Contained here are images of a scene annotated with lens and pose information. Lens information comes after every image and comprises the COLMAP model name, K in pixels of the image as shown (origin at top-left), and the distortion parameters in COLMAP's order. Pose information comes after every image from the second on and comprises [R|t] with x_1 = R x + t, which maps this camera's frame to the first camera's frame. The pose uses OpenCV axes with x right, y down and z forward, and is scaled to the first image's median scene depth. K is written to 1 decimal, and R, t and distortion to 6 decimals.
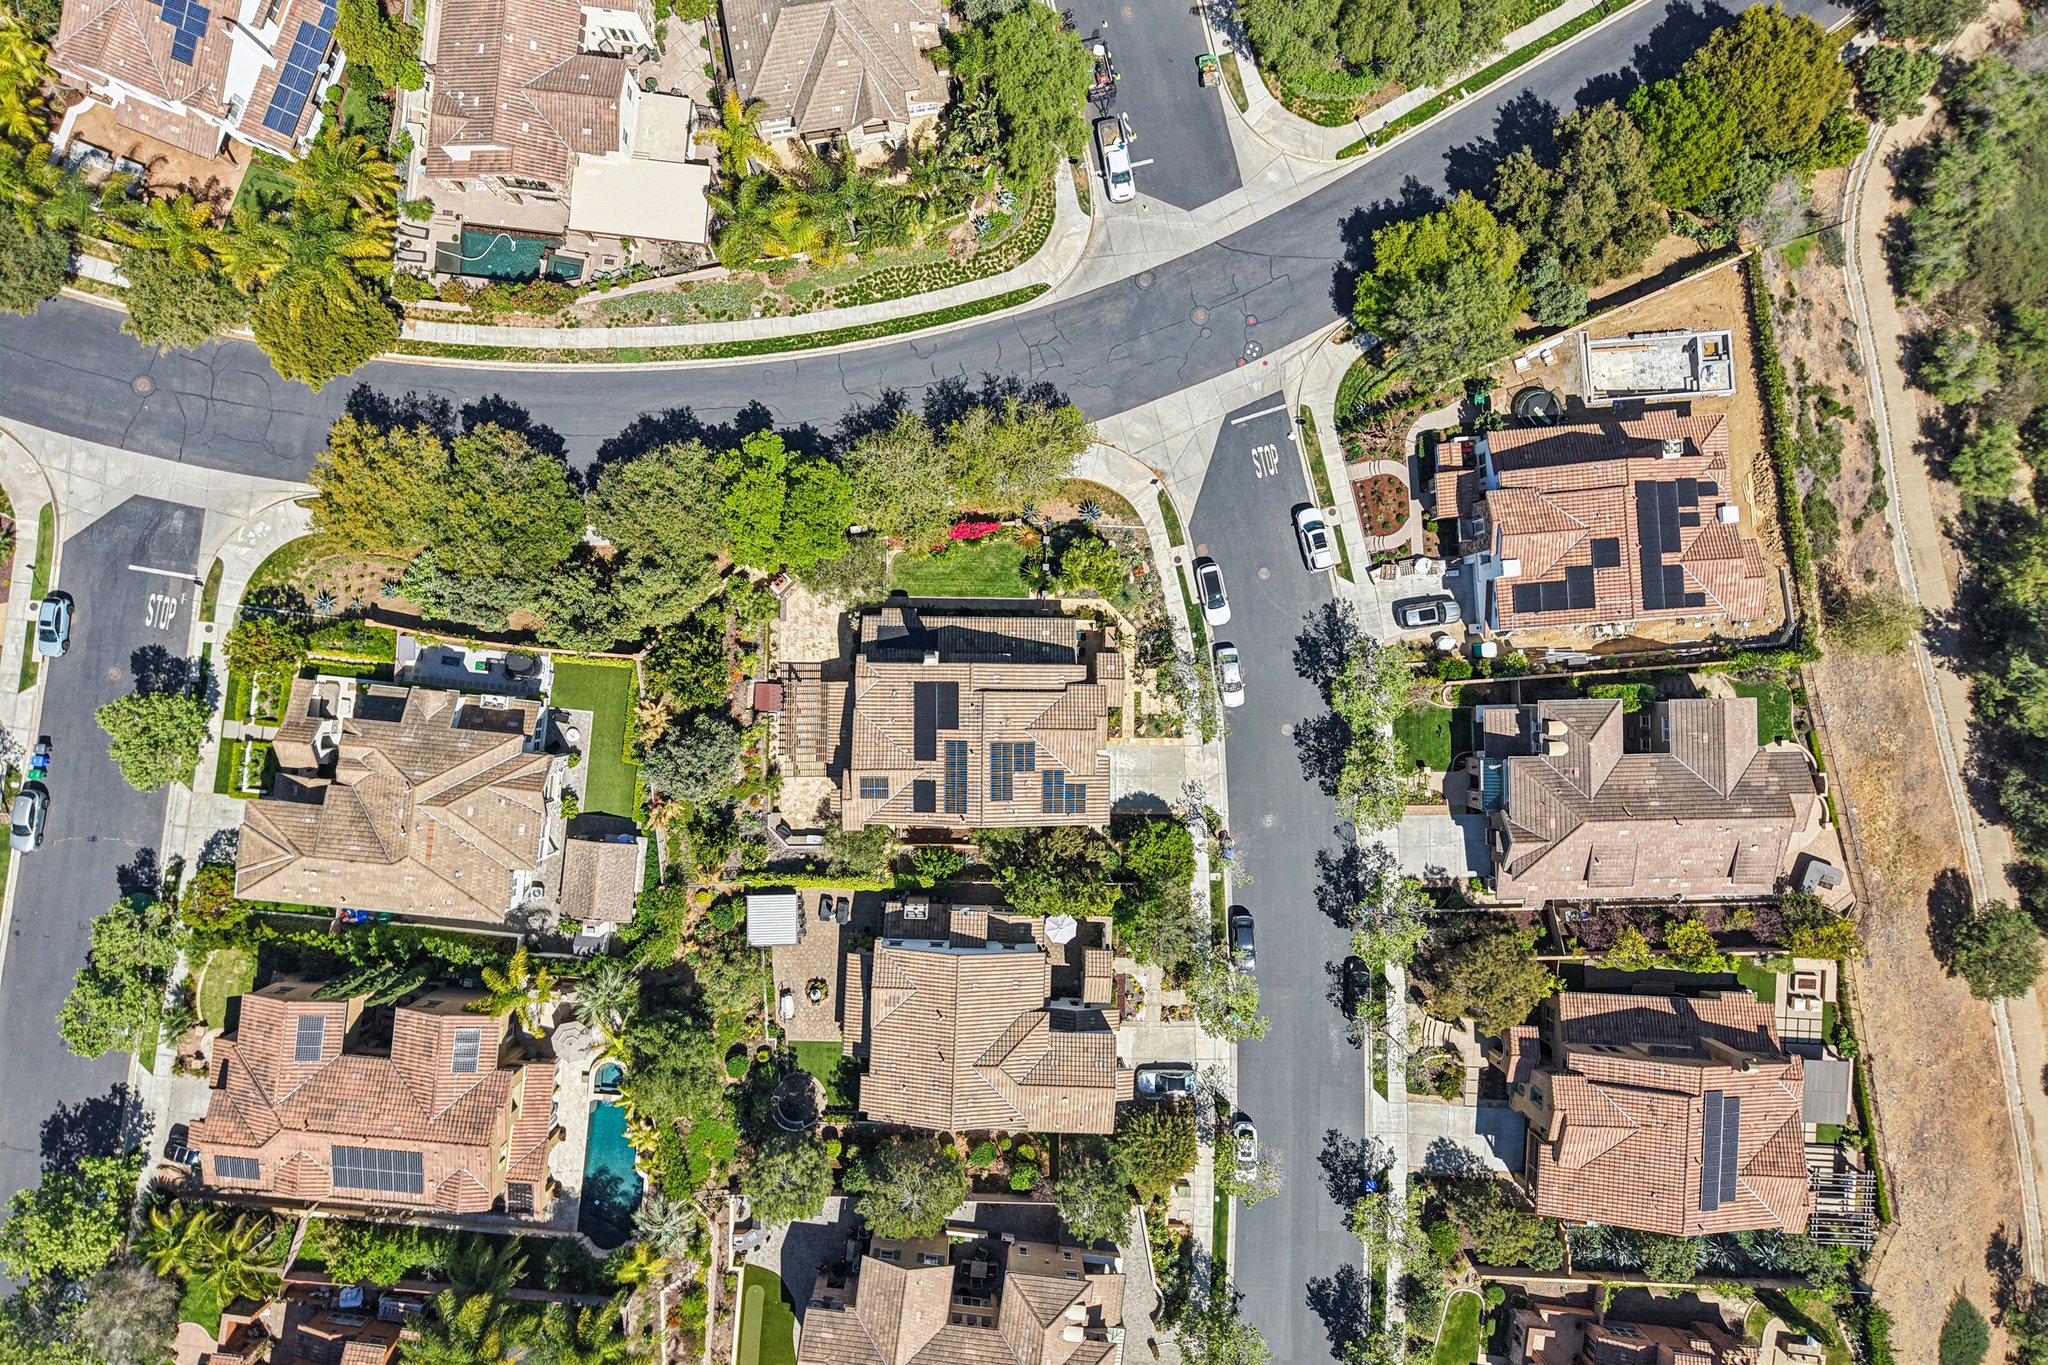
lens RADIAL K [[1364.8, 0, 1024.0], [0, 1364.8, 682.5], [0, 0, 1]] dist [0.110876, -0.169637]
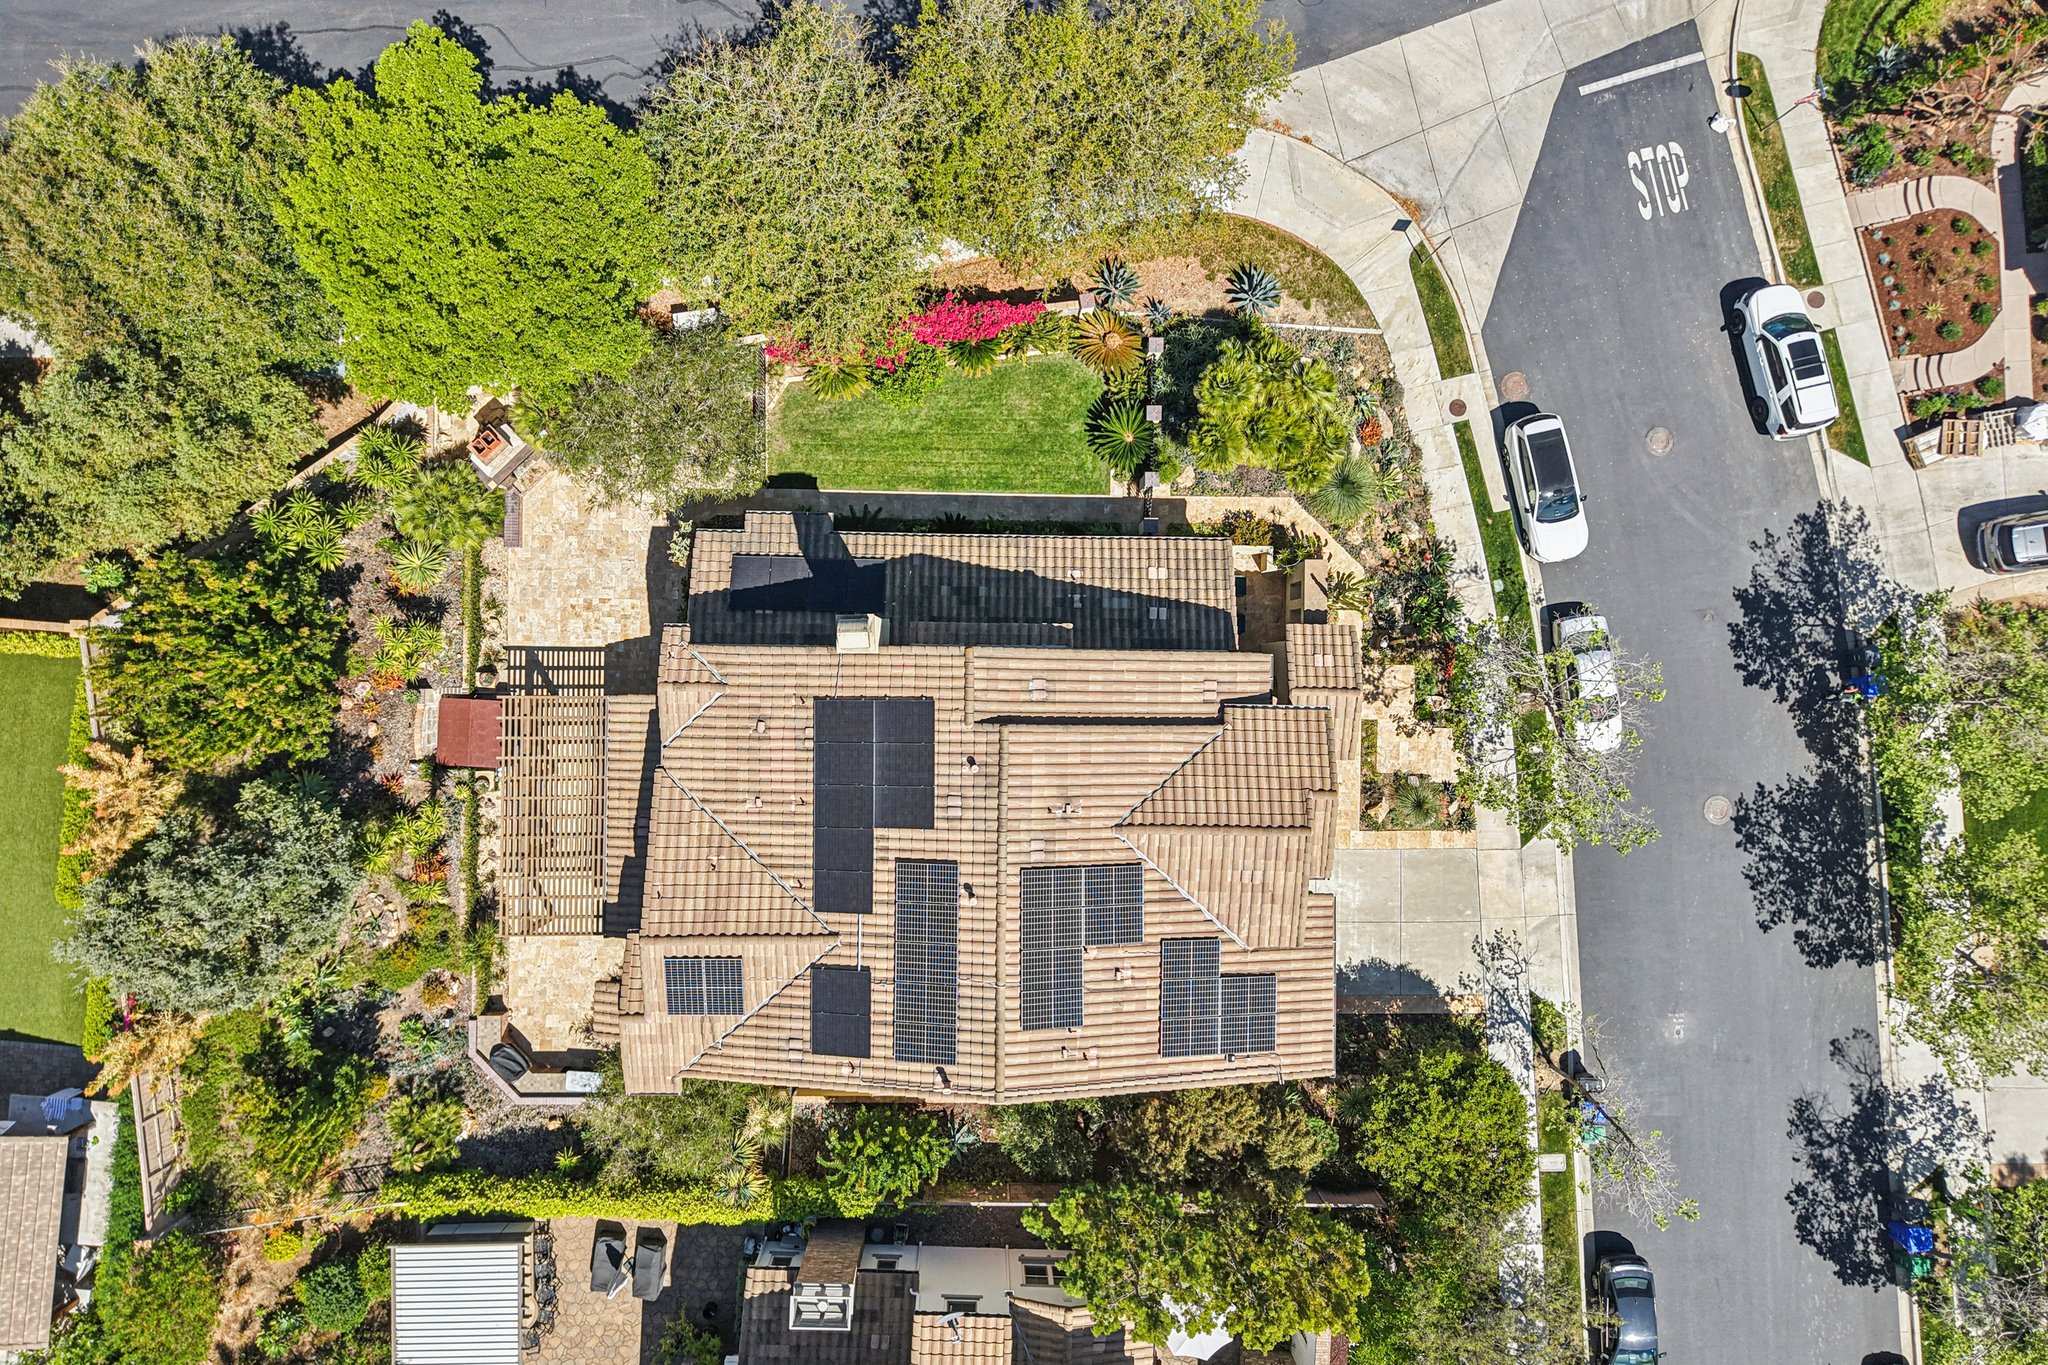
lens RADIAL K [[1370.8, 0, 1023.3], [0, 1370.8, 651.4], [0, 0, 1]] dist [0.013791, -0.002727]
pose [[0.999993, 0.002008, -0.003301, -0.021237], [-0.002091, 0.999674, -0.025451, -0.003293], [0.003249, 0.025457, 0.999671, 0.587932]]
